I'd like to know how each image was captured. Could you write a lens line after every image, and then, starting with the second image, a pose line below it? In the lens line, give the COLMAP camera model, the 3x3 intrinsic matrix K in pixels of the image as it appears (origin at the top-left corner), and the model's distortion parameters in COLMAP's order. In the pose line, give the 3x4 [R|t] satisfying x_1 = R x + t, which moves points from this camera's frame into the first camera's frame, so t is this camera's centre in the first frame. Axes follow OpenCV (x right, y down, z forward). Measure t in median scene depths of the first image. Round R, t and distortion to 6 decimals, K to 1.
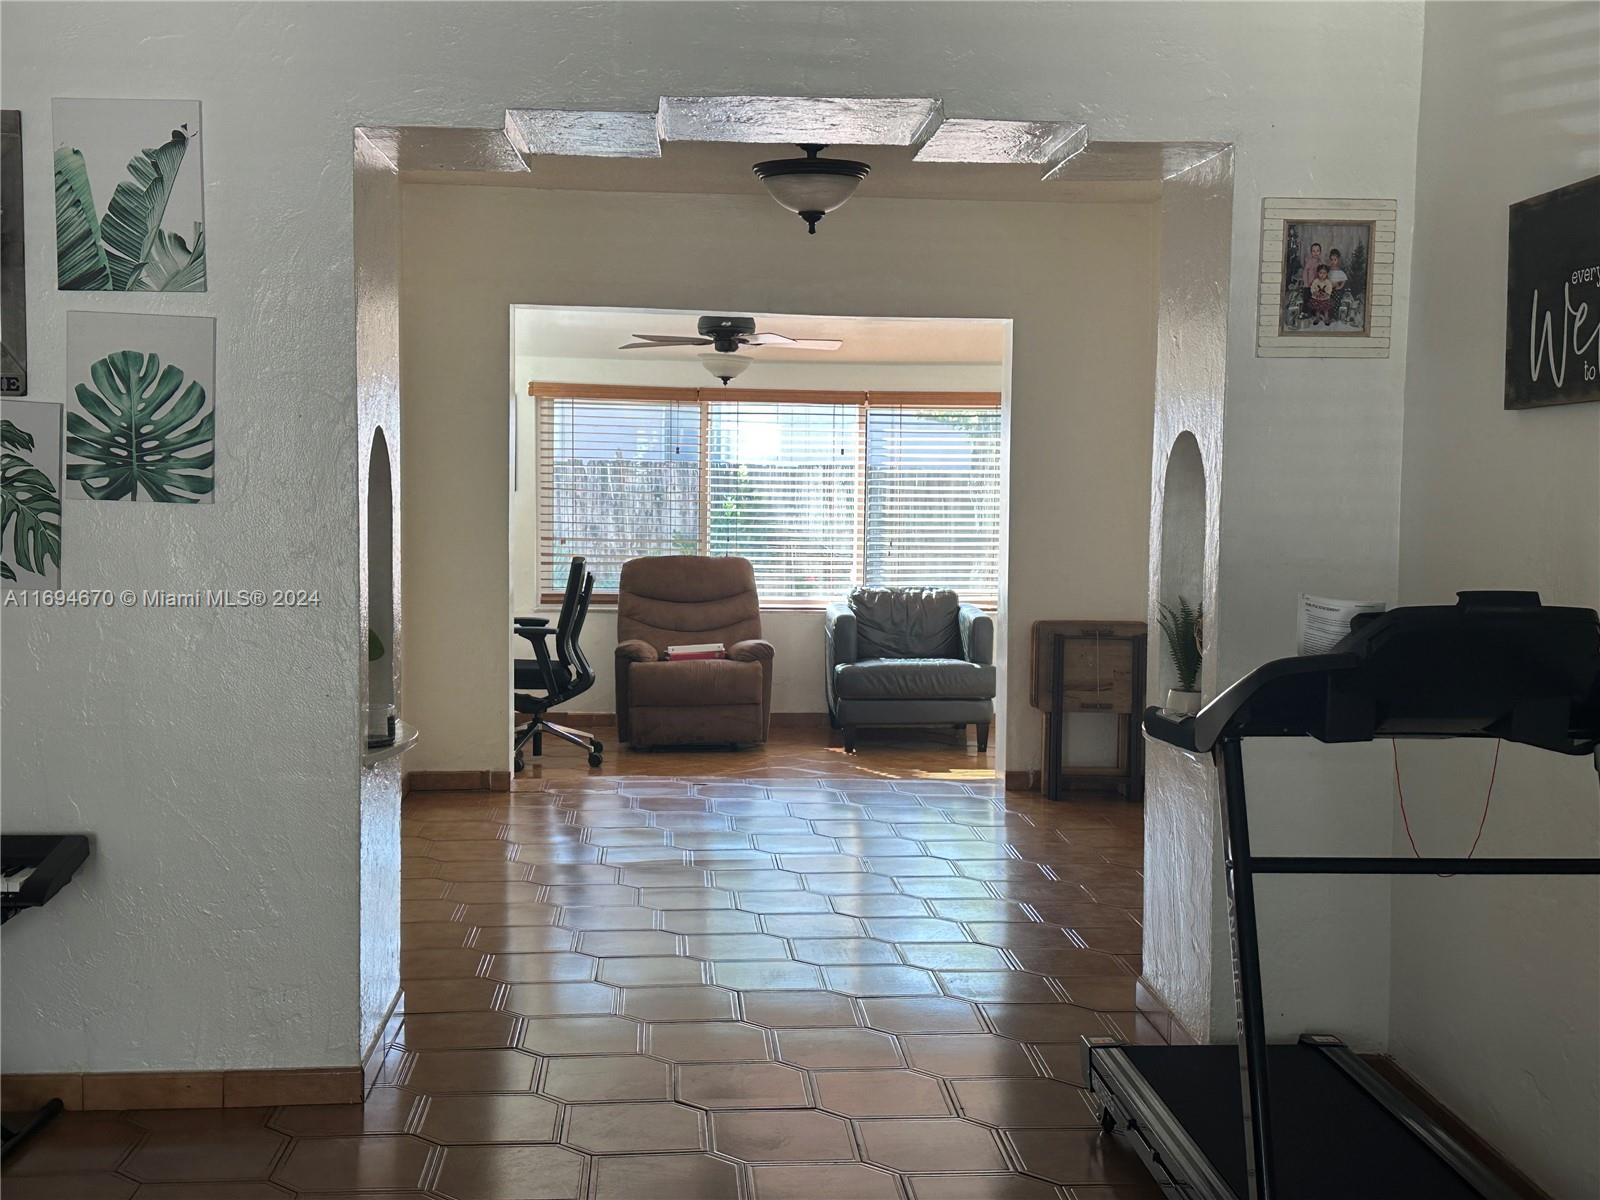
lens RADIAL K [[1834.3, 0, 831.1], [0, 1834.3, 591.4], [0, 0, 1]] dist [0.087279, 0.000000]
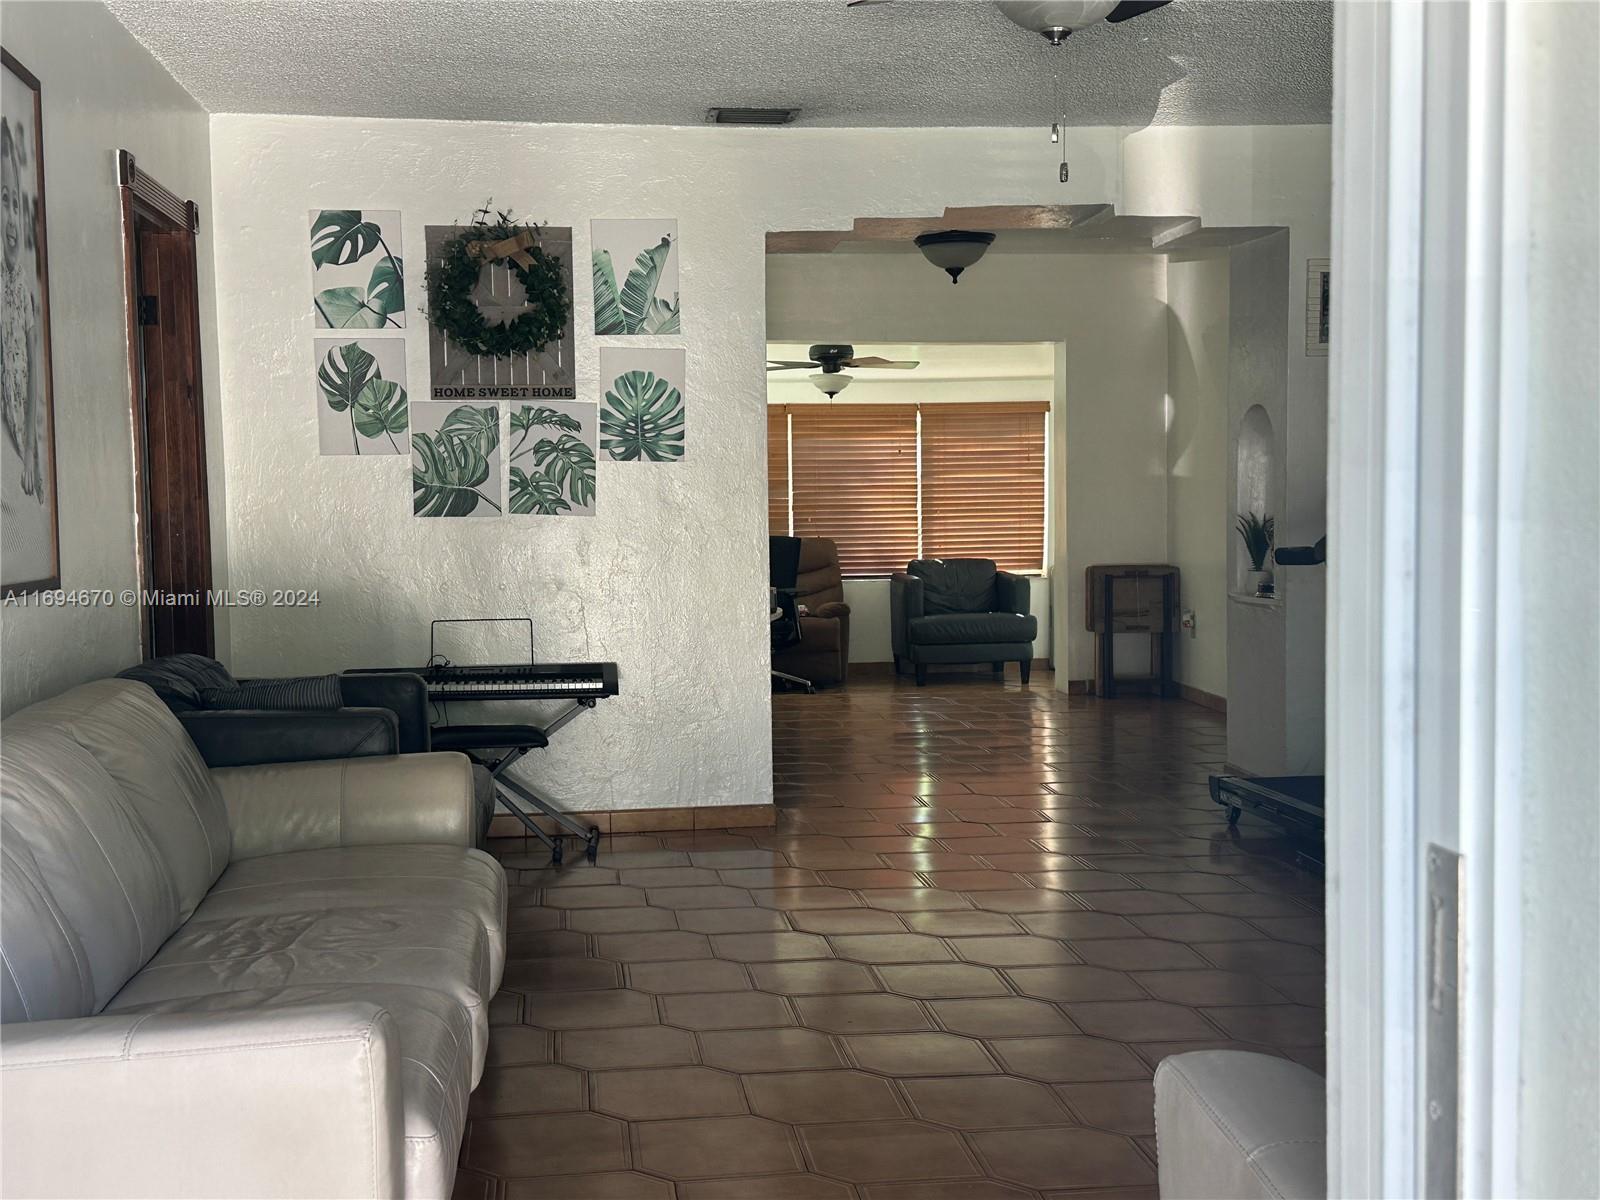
lens RADIAL K [[1834.3, 0, 796.1], [0, 1834.3, 615.6], [0, 0, 1]] dist [0.087279, 0.000000]
pose [[0.998796, -0.028171, 0.040169, -0.304852], [0.028384, 0.999586, -0.004742, 0.101028], [-0.040019, 0.005877, 0.999182, -0.642882]]
